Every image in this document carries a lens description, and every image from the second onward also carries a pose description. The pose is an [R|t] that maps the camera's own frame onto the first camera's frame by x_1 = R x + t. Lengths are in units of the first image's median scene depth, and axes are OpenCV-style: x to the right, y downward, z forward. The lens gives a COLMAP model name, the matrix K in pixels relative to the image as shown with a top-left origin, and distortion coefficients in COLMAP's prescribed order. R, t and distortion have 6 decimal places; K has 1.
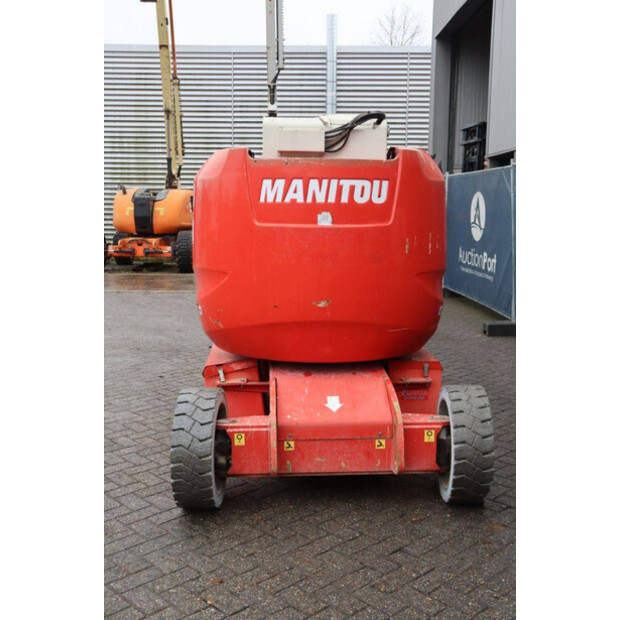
lens RADIAL K [[727.3, 0, 314.7], [0, 727.3, 314.1], [0, 0, 1]] dist [-0.008375, 0.000000]
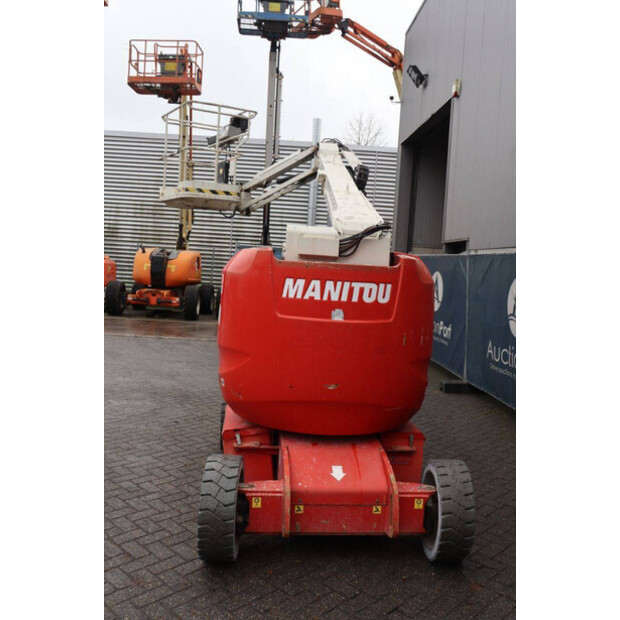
lens RADIAL K [[591.8, 0, 315.3], [0, 591.8, 314.7], [0, 0, 1]] dist [-0.069090, 0.000000]
pose [[0.997977, 0.047749, 0.041973, -0.061458], [-0.045016, 0.996946, -0.063811, -0.067174], [-0.044891, 0.061793, 0.997079, 0.046312]]
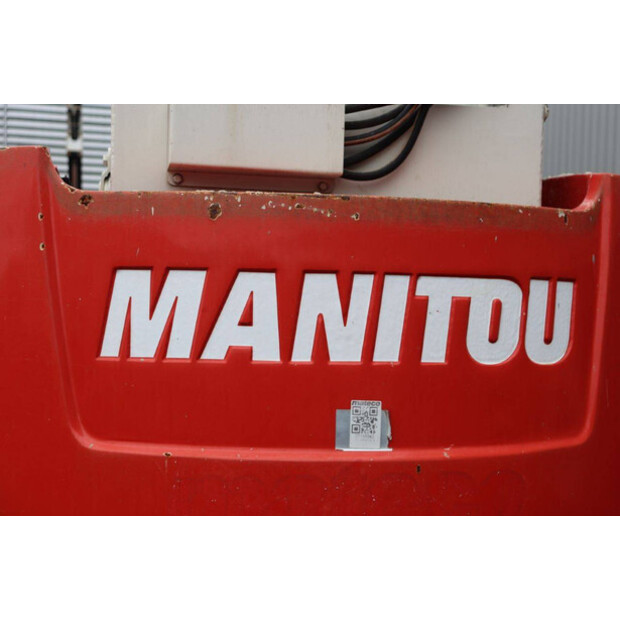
lens RADIAL K [[1021.9, 0, 309.3], [0, 1021.9, 310.7], [0, 0, 1]] dist [0.183971, 0.000000]
pose [[0.984531, 0.012851, 0.174739, -0.067271], [0.011461, 0.990447, -0.137420, -0.120454], [-0.174835, 0.137297, 0.974978, 0.637475]]
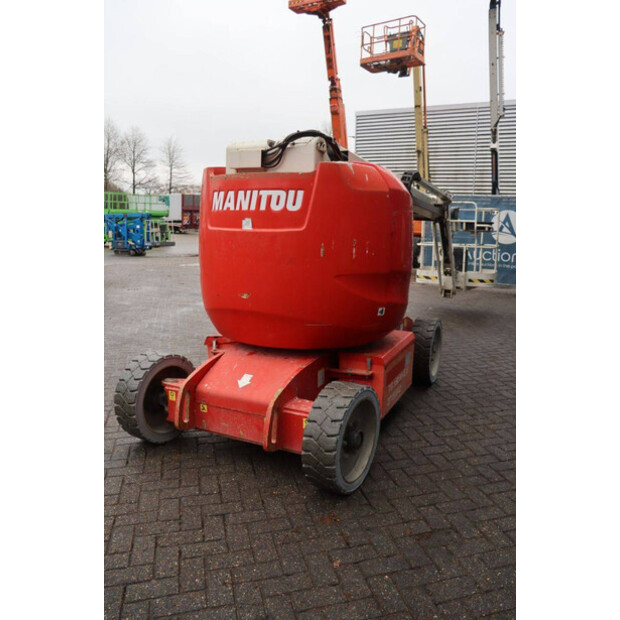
lens RADIAL K [[505.9, 0, 307.6], [0, 505.9, 314.4], [0, 0, 1]] dist [-0.151447, 0.094584]
pose [[0.876091, 0.098793, -0.471916, 0.489829], [-0.081046, 0.995030, 0.057847, -0.040138], [0.475286, -0.012432, 0.879744, 0.327269]]
